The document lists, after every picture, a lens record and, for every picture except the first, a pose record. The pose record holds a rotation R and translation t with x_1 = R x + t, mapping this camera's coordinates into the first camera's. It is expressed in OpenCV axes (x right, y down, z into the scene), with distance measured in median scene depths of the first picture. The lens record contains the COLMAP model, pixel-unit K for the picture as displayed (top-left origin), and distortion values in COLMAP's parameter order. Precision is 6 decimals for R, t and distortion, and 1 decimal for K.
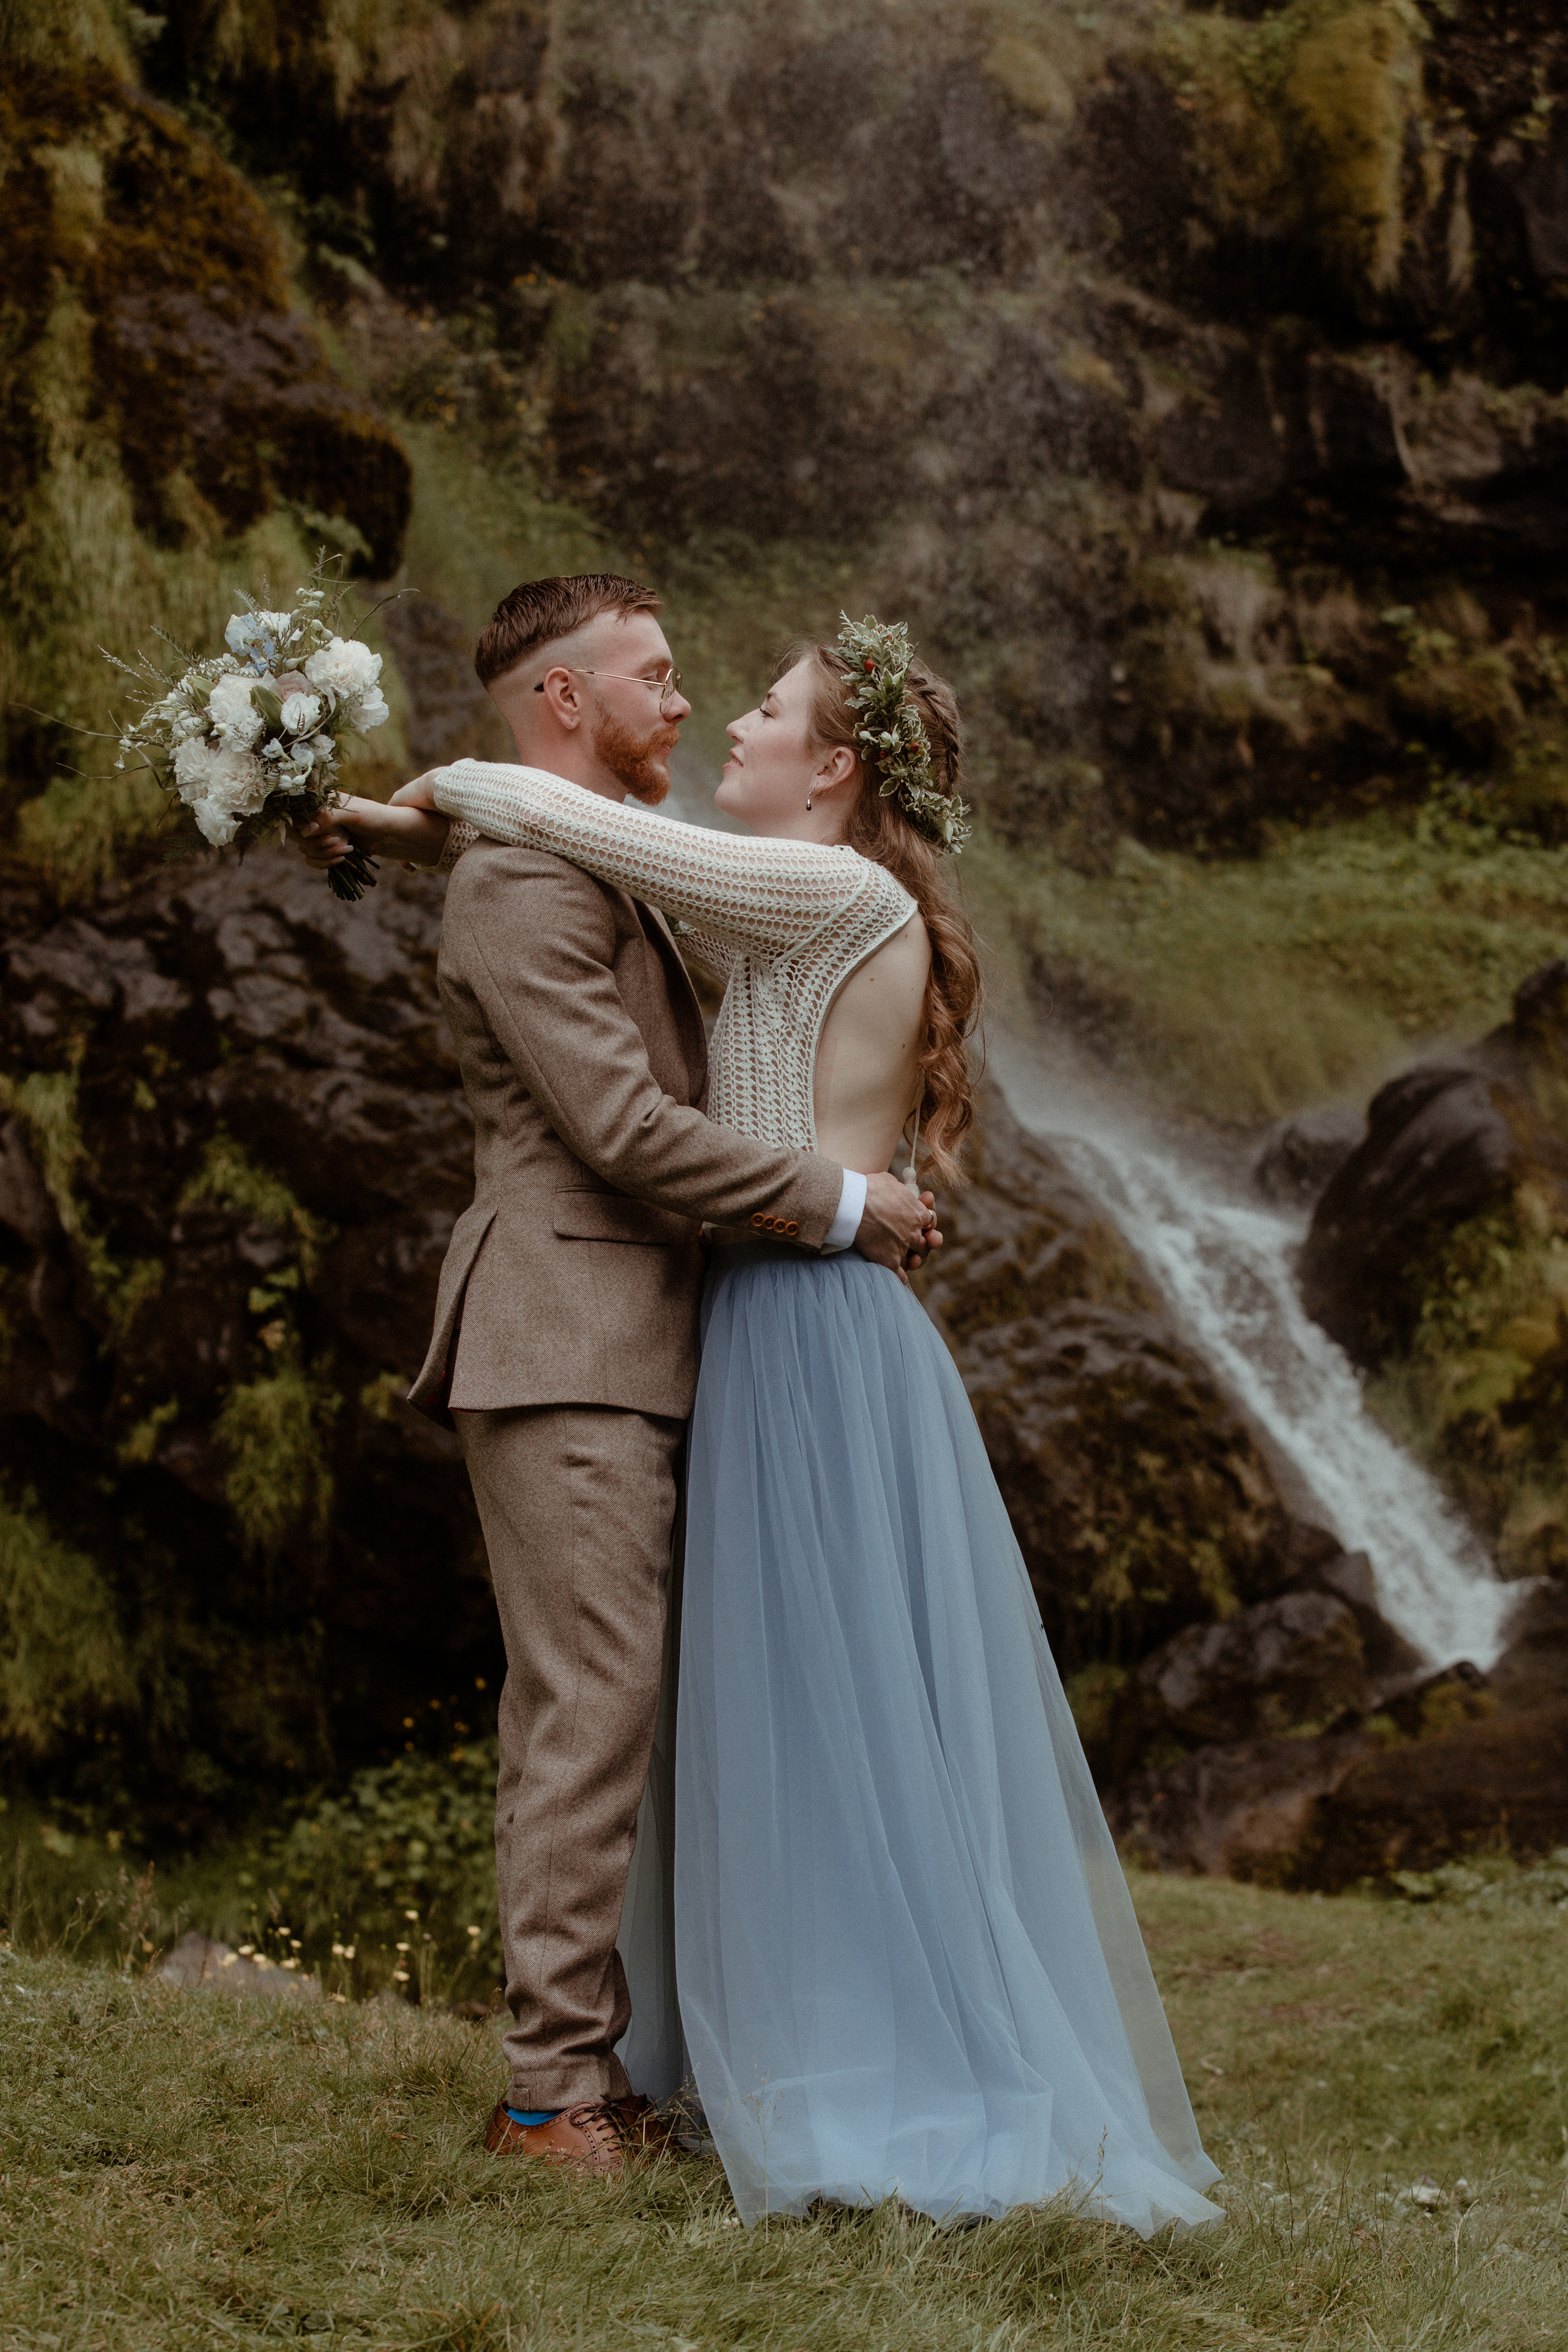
lens RADIAL K [[5538.1, 0, 887.5], [0, 5538.1, 1302.4], [0, 0, 1]] dist [-0.488293, 0.000000]
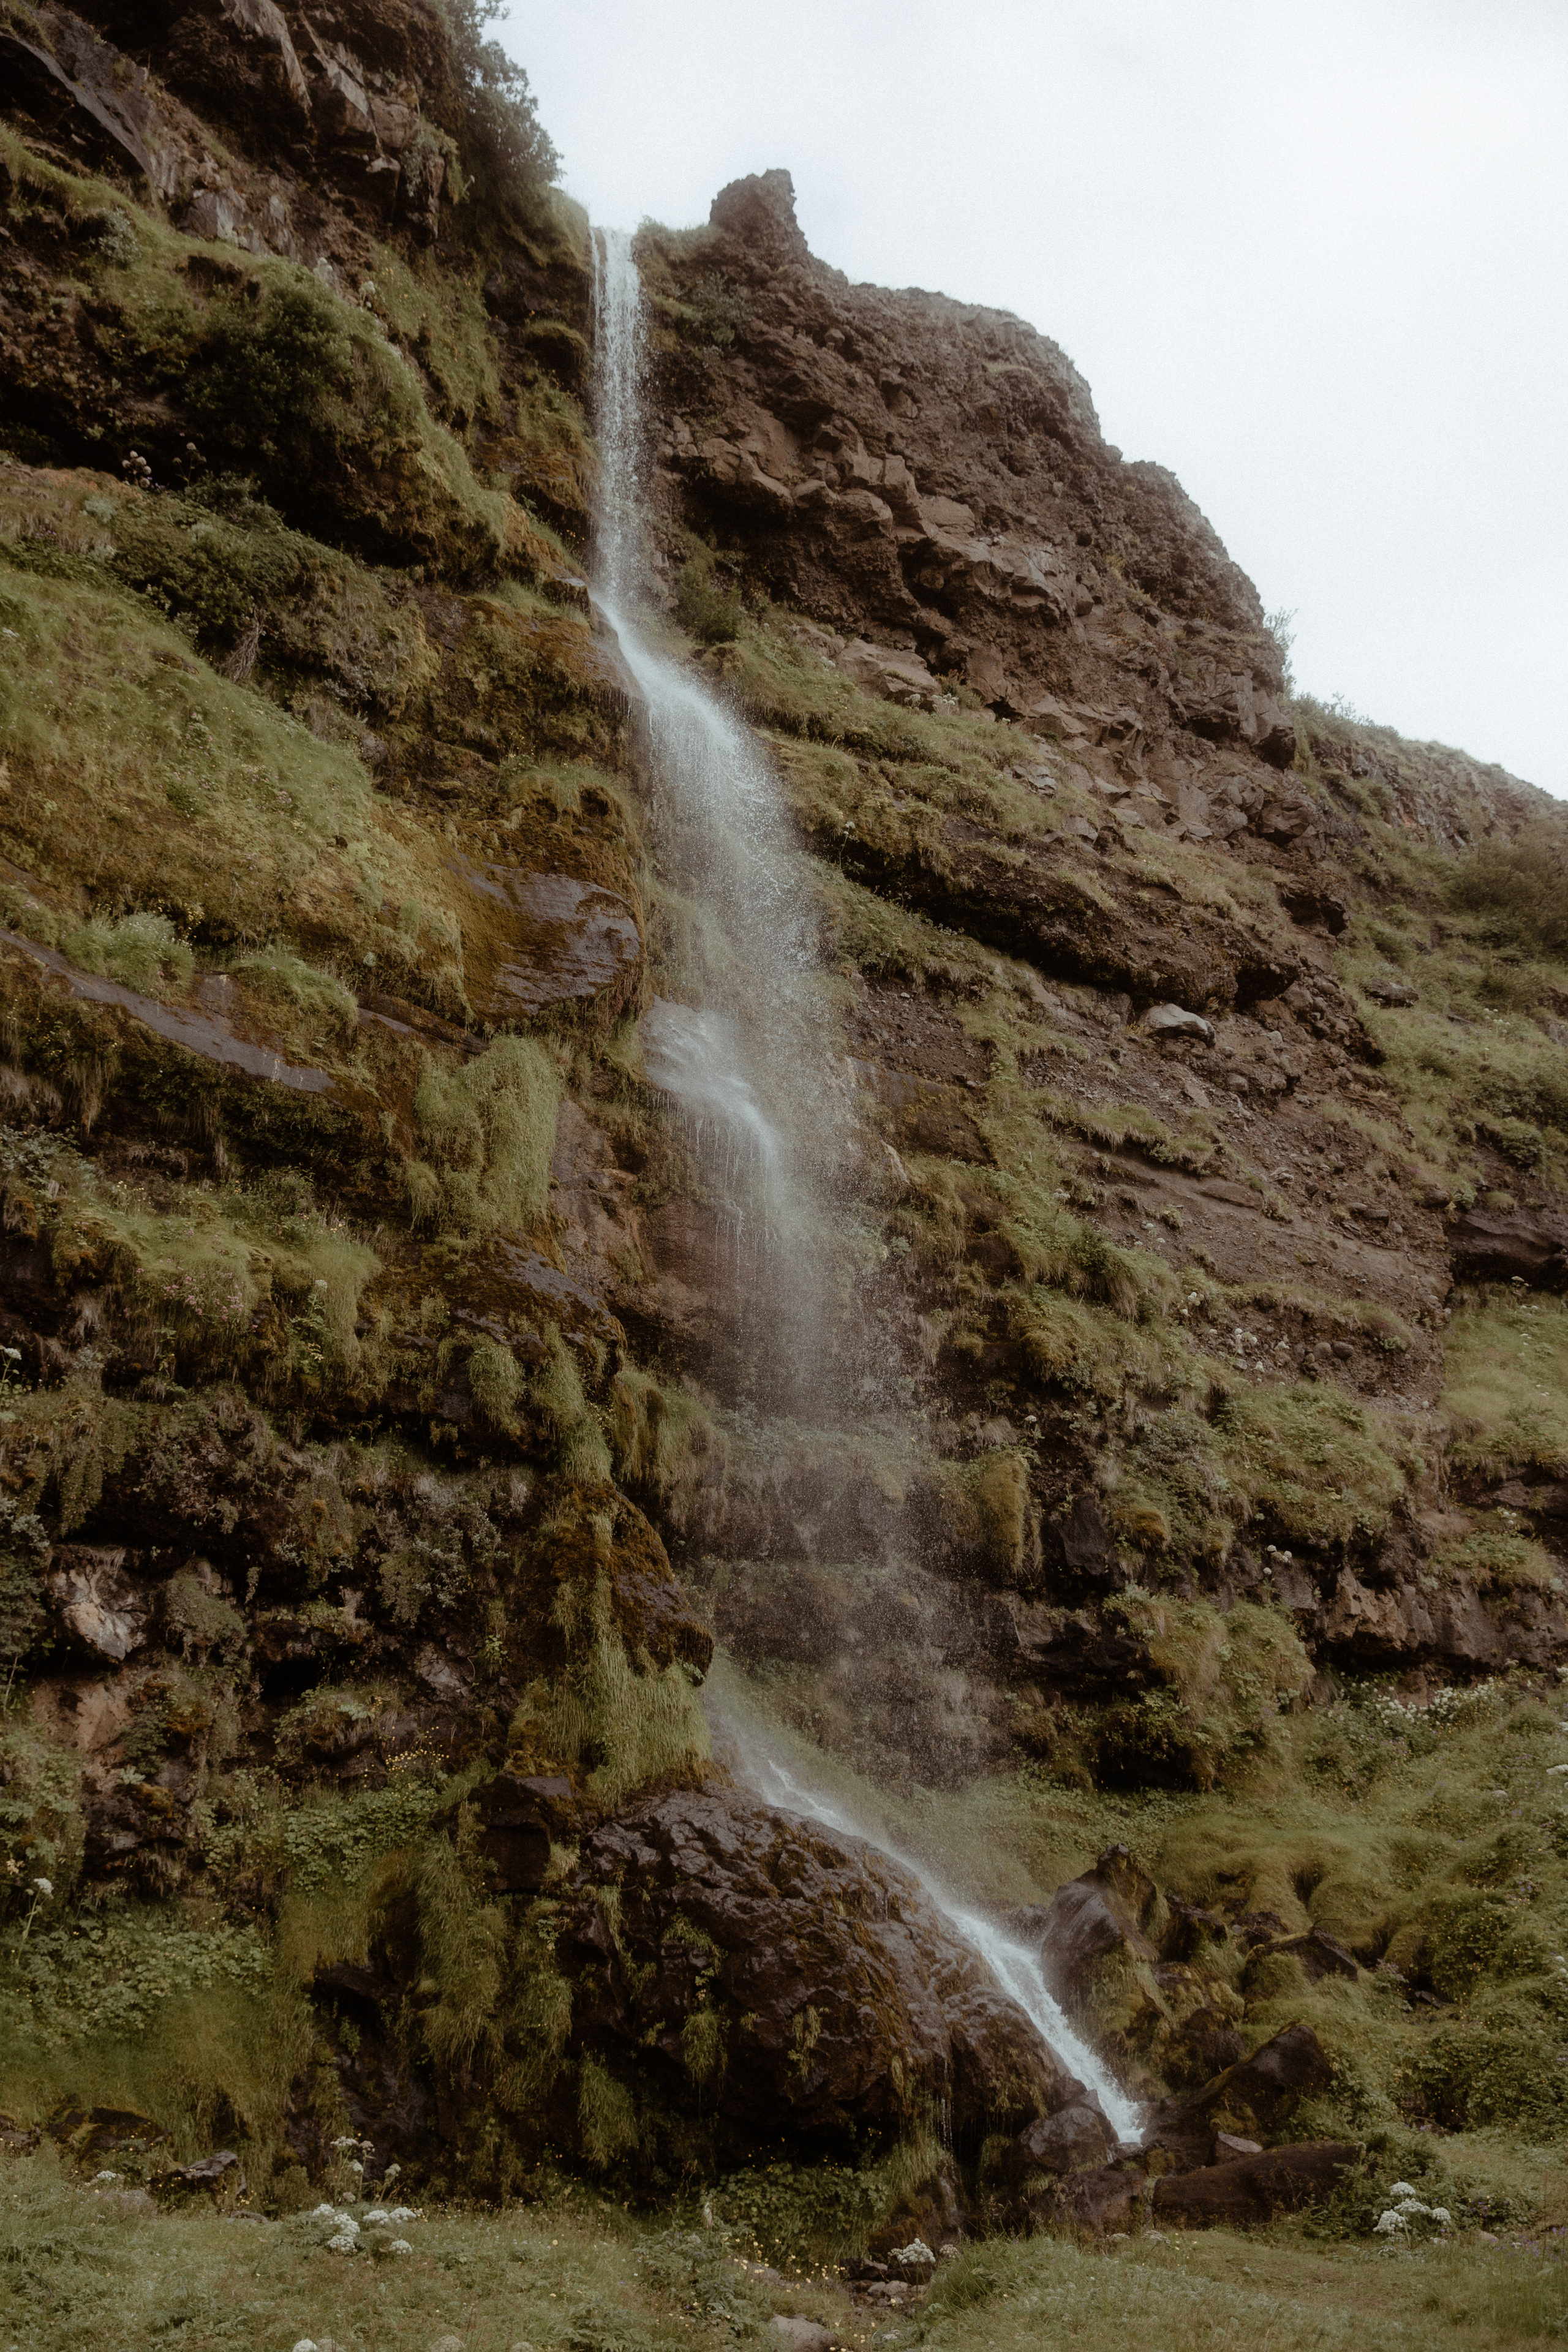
lens RADIAL K [[2290.9, 0, 797.5], [0, 2290.9, 1198.9], [0, 0, 1]] dist [0.022264, 0.000000]
pose [[0.993360, 0.060105, 0.098102, -0.177874], [-0.027928, 0.953155, -0.301189, -0.024615], [-0.111609, 0.296449, 0.948505, -0.145248]]
